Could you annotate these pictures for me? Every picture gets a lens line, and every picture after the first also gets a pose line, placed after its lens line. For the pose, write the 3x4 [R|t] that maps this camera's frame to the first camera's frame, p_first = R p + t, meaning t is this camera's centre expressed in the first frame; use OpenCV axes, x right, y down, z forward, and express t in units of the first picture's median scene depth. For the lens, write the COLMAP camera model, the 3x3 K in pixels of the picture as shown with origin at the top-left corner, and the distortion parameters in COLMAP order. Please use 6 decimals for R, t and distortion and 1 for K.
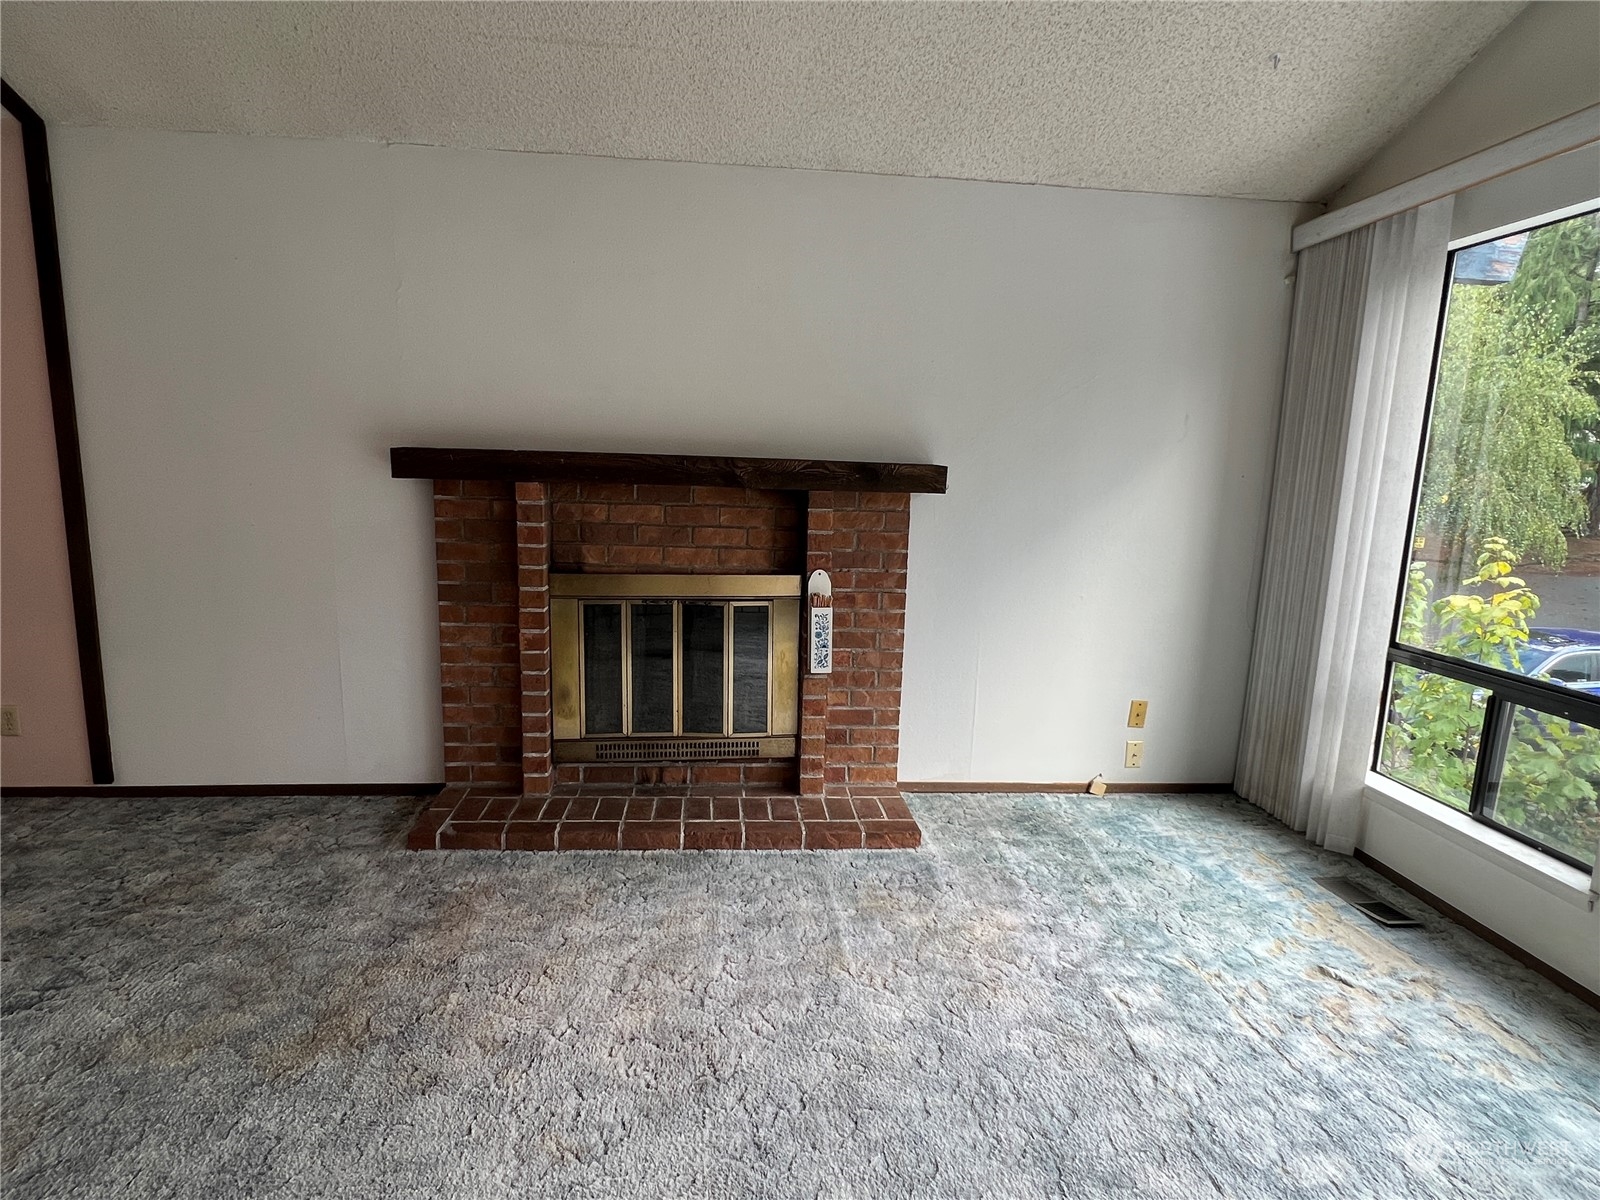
lens RADIAL K [[855.9, 0, 789.1], [0, 855.9, 610.3], [0, 0, 1]] dist [-0.001380, 0.001123]
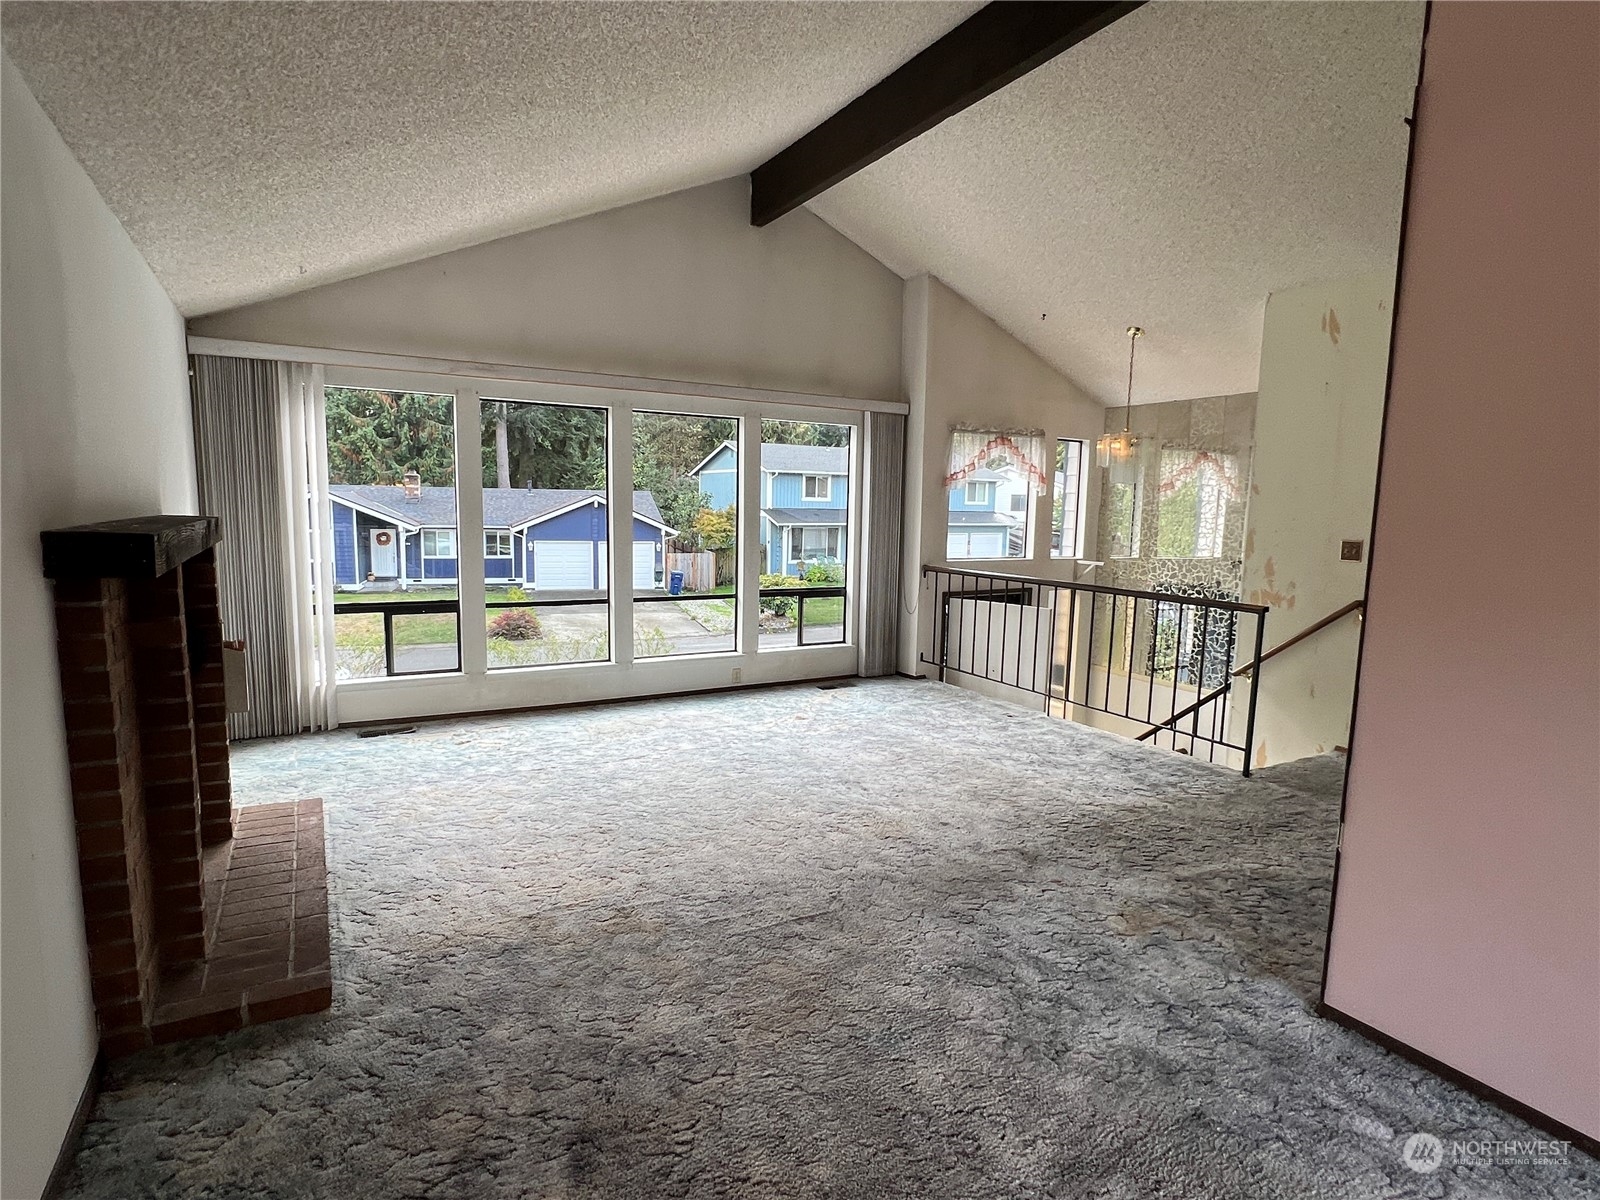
lens RADIAL K [[855.9, 0, 791.1], [0, 855.9, 606.5], [0, 0, 1]] dist [-0.001380, 0.001123]
pose [[-0.416150, -0.145745, 0.897540, -1.430907], [0.120383, 0.969551, 0.213256, -0.241486], [-0.901292, 0.196795, -0.385934, 0.903087]]
